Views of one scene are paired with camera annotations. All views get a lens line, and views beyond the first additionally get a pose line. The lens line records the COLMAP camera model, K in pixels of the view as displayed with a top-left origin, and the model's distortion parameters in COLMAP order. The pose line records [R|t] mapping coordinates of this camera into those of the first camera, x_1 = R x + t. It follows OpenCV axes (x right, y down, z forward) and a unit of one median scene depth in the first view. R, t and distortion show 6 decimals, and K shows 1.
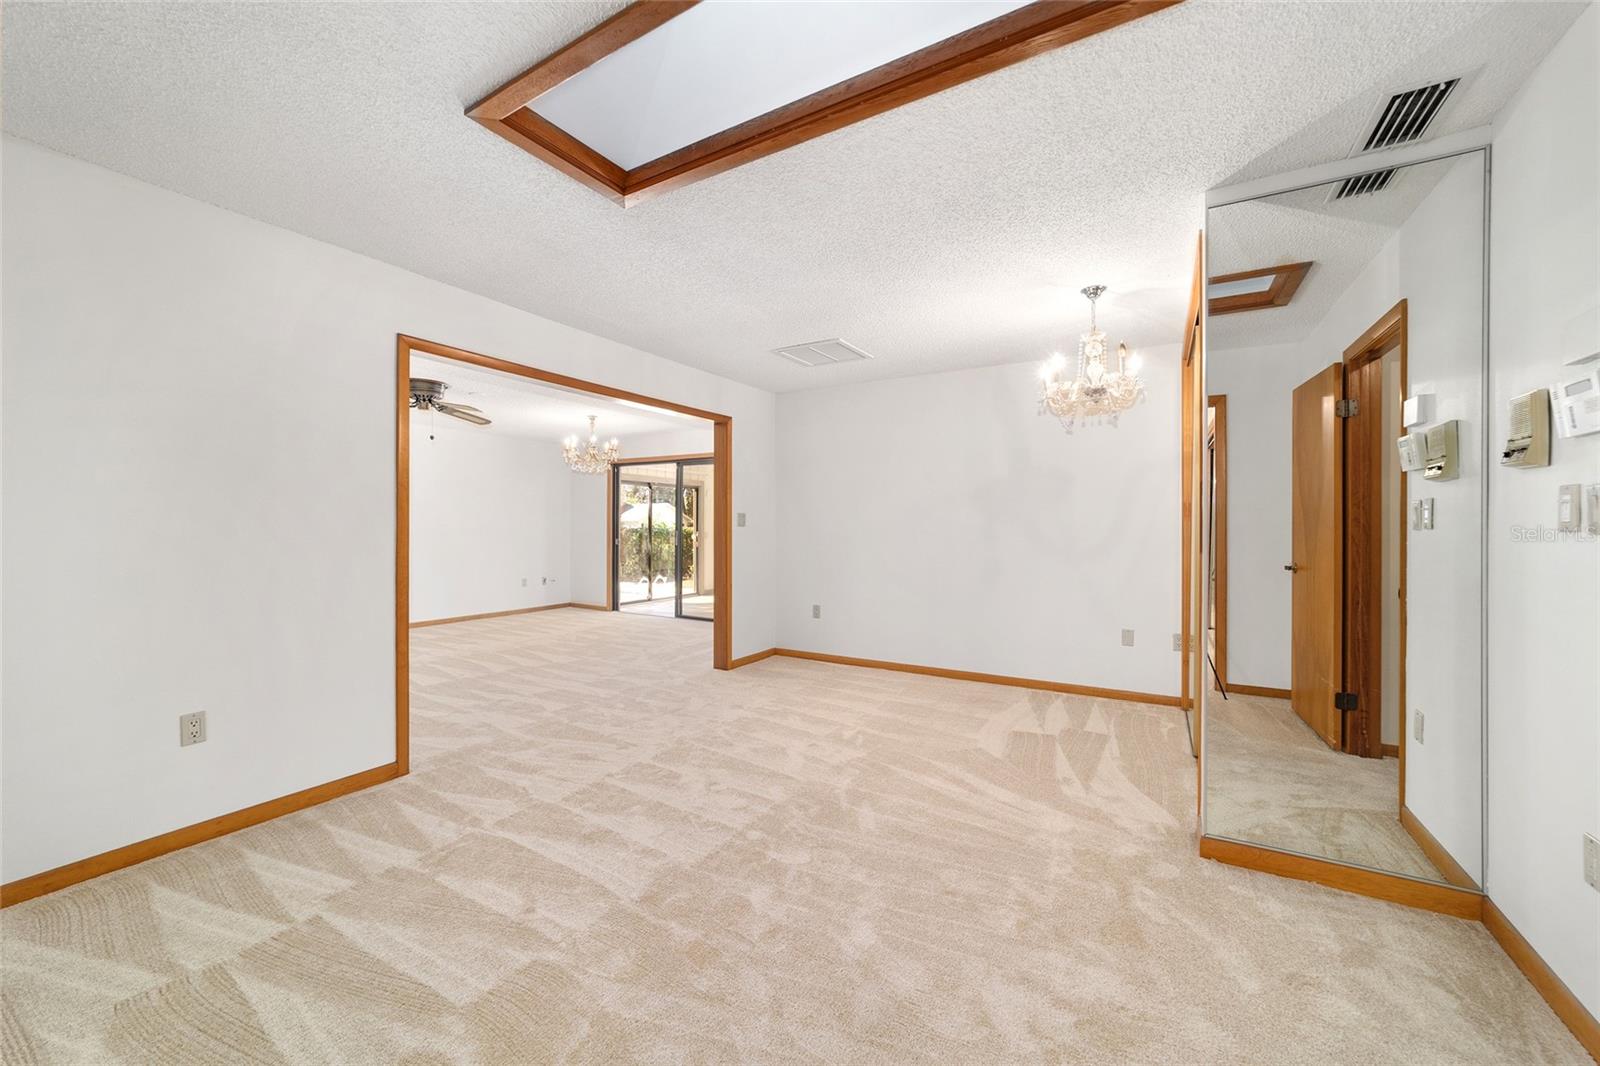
lens RADIAL K [[611.7, 0, 798.4], [0, 611.7, 527.3], [0, 0, 1]] dist [-0.007590, 0.001571]
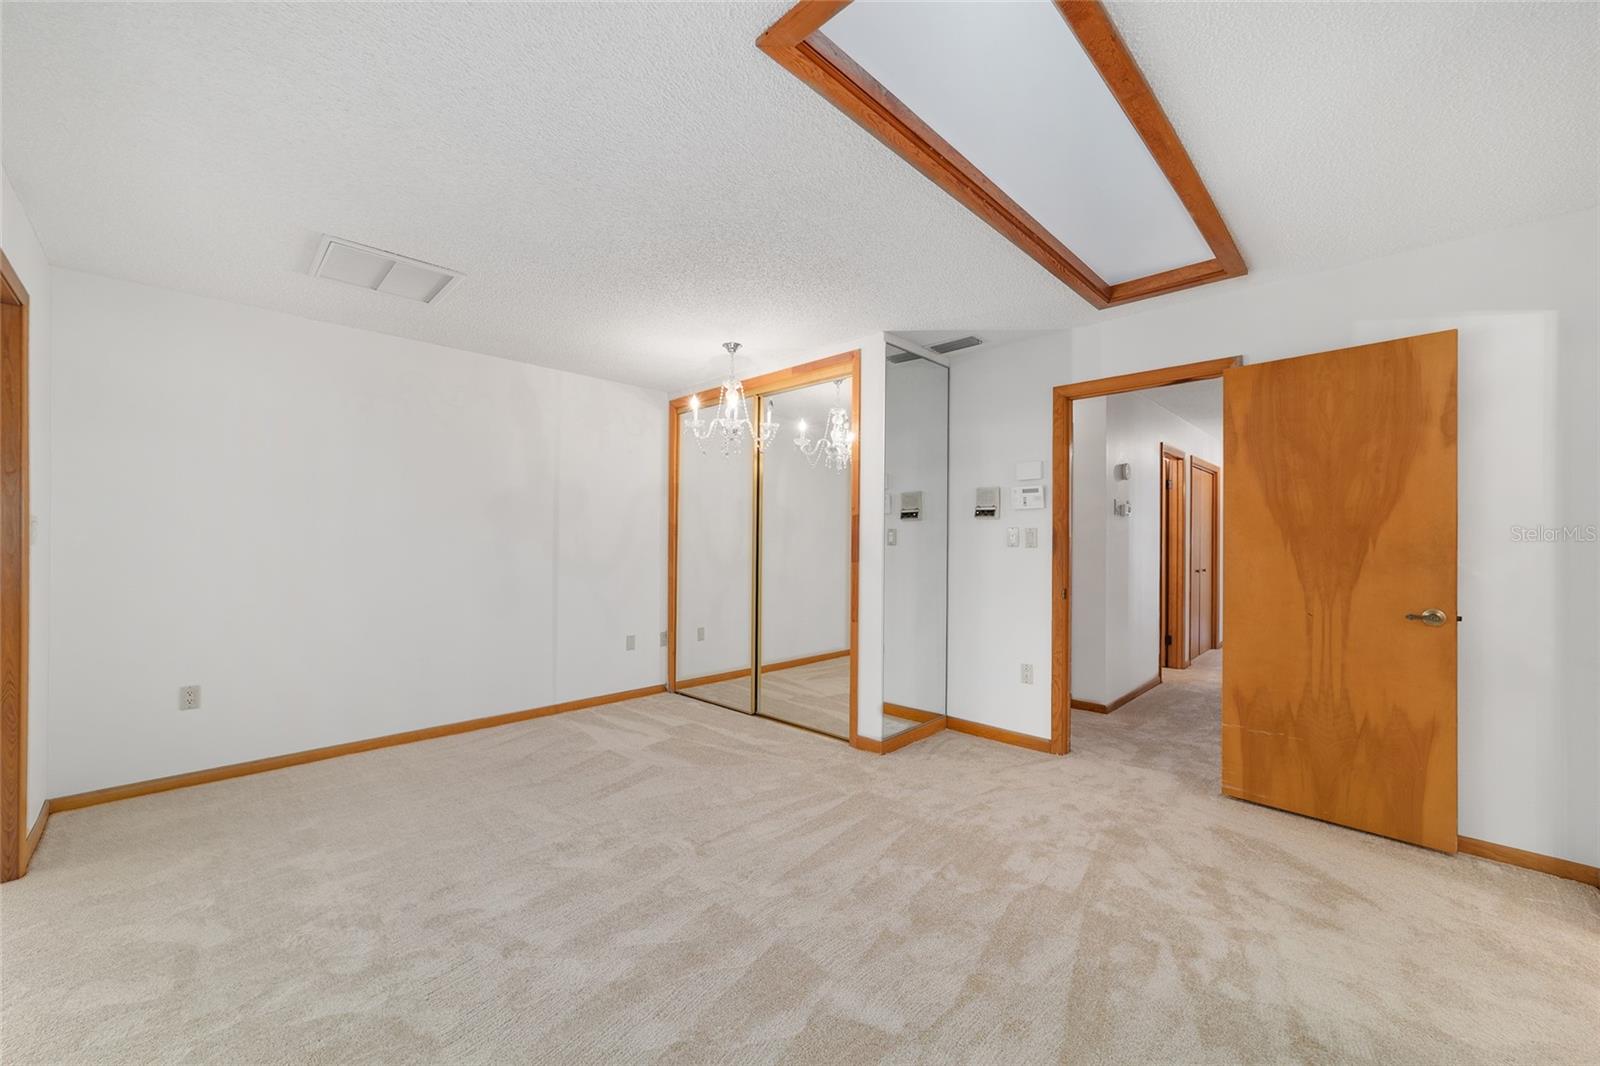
lens RADIAL K [[611.7, 0, 795.2], [0, 611.7, 542.5], [0, 0, 1]] dist [-0.007590, 0.001571]
pose [[0.237398, -0.003752, 0.971405, -0.572879], [0.003984, 0.999988, 0.002889, -0.006609], [-0.971404, 0.003185, 0.237410, 0.523871]]
